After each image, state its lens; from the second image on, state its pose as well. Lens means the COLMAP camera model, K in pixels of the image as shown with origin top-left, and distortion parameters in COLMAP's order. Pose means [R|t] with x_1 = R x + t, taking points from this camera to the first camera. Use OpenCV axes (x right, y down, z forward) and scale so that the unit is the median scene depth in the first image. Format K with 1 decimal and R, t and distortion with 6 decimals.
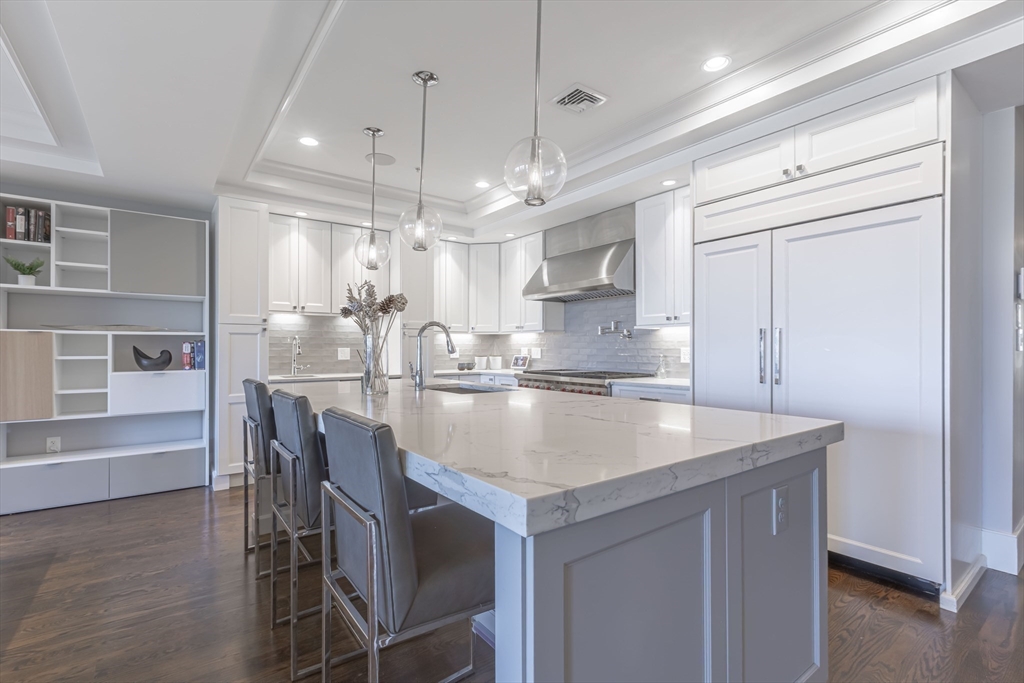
lens RADIAL K [[466.0, 0, 509.4], [0, 466.0, 345.6], [0, 0, 1]] dist [0.002167, 0.000739]
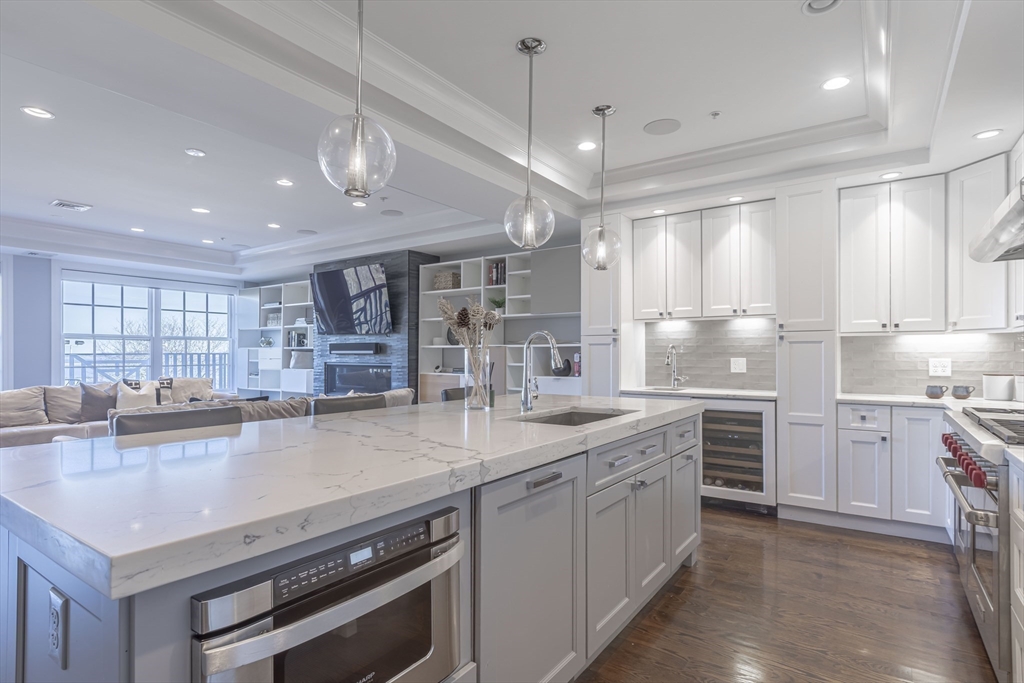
lens RADIAL K [[543.7, 0, 528.0], [0, 543.7, 352.0], [0, 0, 1]] dist [-0.027559, -0.000552]
pose [[0.307271, -0.001467, -0.951621, 0.496197], [0.006178, 0.999981, 0.000453, -0.009204], [0.951602, -0.006018, 0.307275, 0.437728]]
